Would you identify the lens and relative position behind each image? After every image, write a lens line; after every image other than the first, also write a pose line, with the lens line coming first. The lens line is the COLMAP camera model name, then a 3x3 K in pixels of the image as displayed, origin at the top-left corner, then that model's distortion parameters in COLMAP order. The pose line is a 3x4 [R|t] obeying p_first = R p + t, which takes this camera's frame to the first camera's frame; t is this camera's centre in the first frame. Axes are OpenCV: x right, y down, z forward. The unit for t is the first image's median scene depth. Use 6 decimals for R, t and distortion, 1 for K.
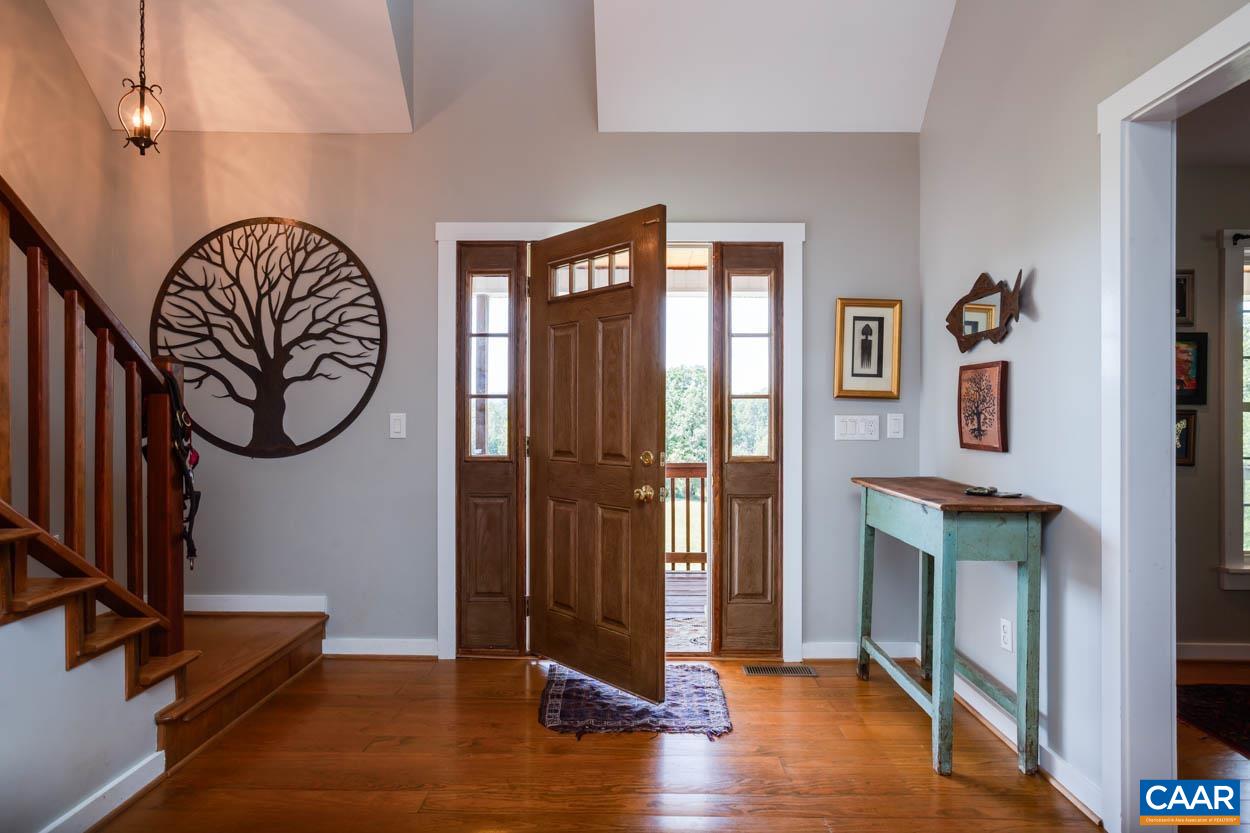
lens RADIAL K [[756.1, 0, 615.3], [0, 756.1, 416.6], [0, 0, 1]] dist [-0.030386, 0.013569]
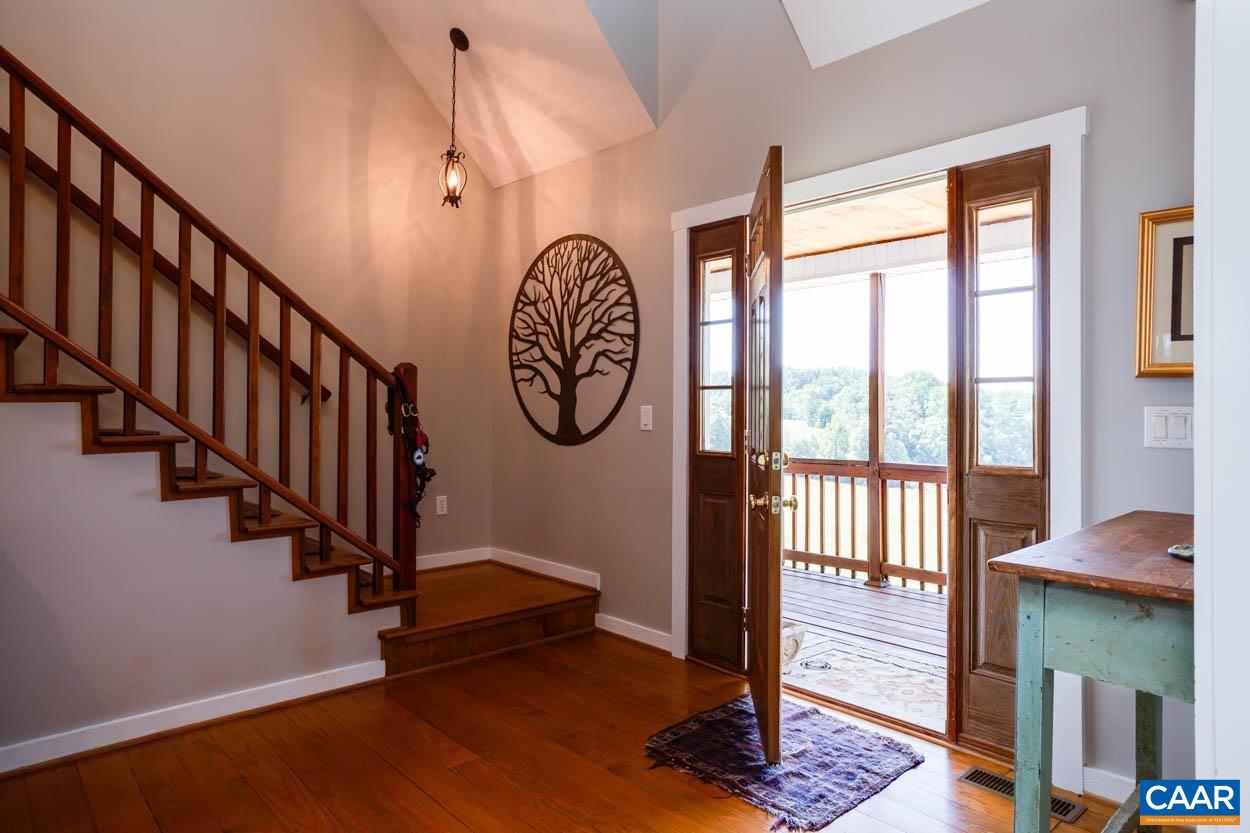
lens RADIAL K [[756.1, 0, 614.9], [0, 756.1, 407.7], [0, 0, 1]] dist [-0.030386, 0.013569]
pose [[0.675475, -0.001549, -0.737381, 0.440005], [-0.009748, 0.999892, -0.011030, 0.009974], [0.737318, 0.014639, 0.675387, 0.275457]]
